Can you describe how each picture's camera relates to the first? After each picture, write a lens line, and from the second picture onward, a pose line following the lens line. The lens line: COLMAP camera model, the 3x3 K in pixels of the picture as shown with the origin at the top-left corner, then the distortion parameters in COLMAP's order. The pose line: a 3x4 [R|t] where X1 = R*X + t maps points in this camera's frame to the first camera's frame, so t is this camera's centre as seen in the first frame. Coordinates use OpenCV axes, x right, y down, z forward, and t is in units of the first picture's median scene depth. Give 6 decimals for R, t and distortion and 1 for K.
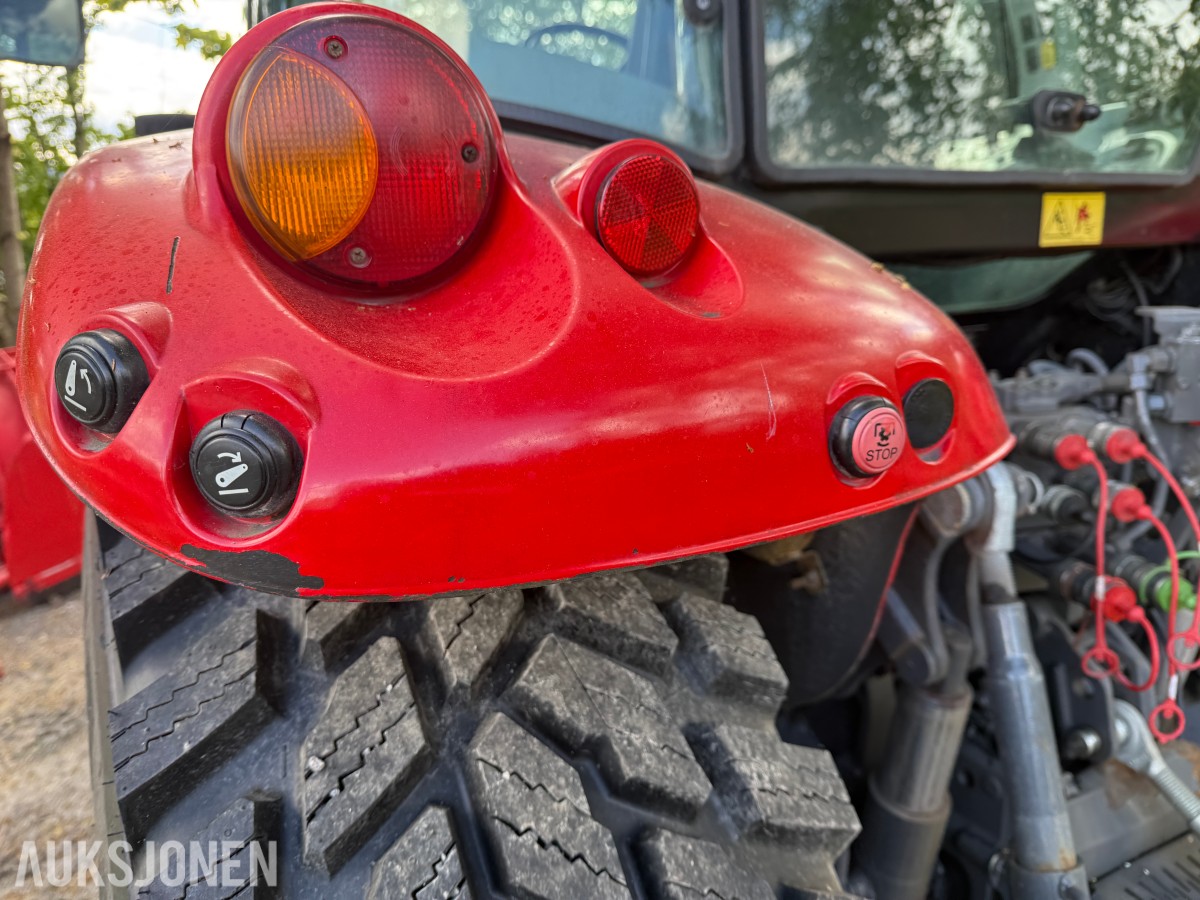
lens RADIAL K [[898.7, 0, 600.0], [0, 898.7, 450.0], [0, 0, 1]] dist [0.049331, -0.066130]
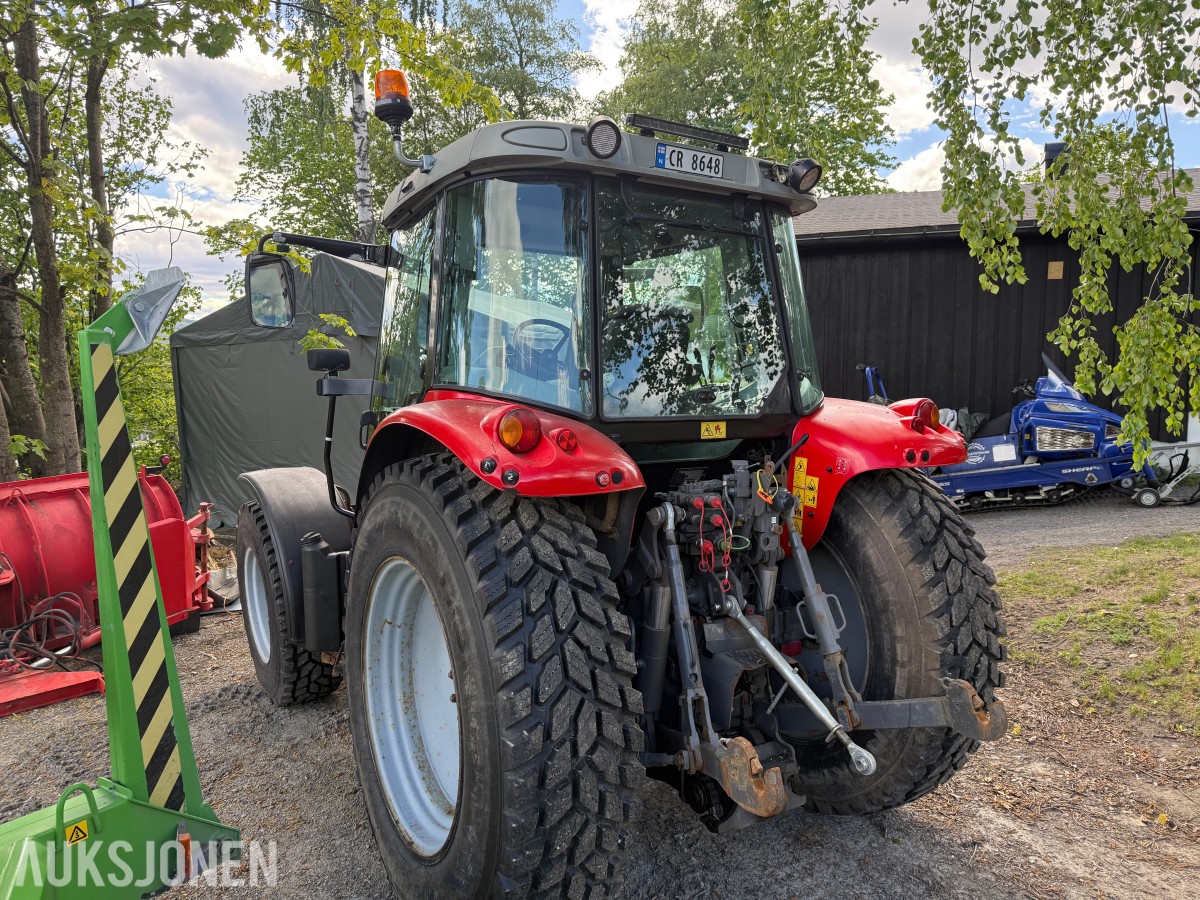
lens RADIAL K [[898.7, 0, 600.0], [0, 898.7, 450.0], [0, 0, 1]] dist [0.049331, -0.066130]
pose [[0.996709, 0.035011, 0.073109, -0.084840], [-0.023951, 0.988843, -0.147022, 0.336716], [-0.077440, 0.144787, 0.986428, -2.489091]]
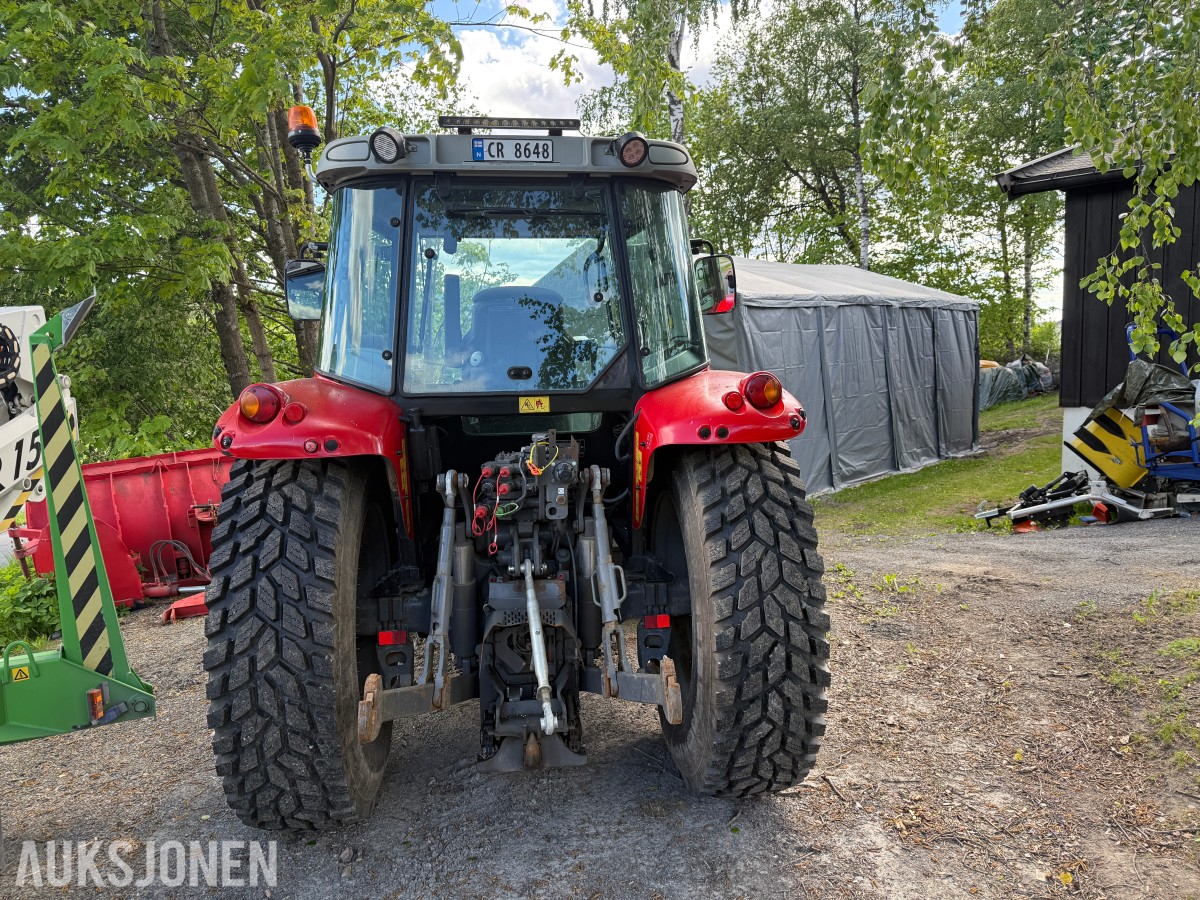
lens RADIAL K [[887.9, 0, 601.9], [0, 887.9, 463.1], [0, 0, 1]] dist [0.044329, -0.061562]
pose [[0.922732, 0.064590, -0.379991, 2.561878], [-0.097226, 0.992984, -0.067307, 0.179202], [0.372978, 0.099052, 0.922538, -2.329320]]
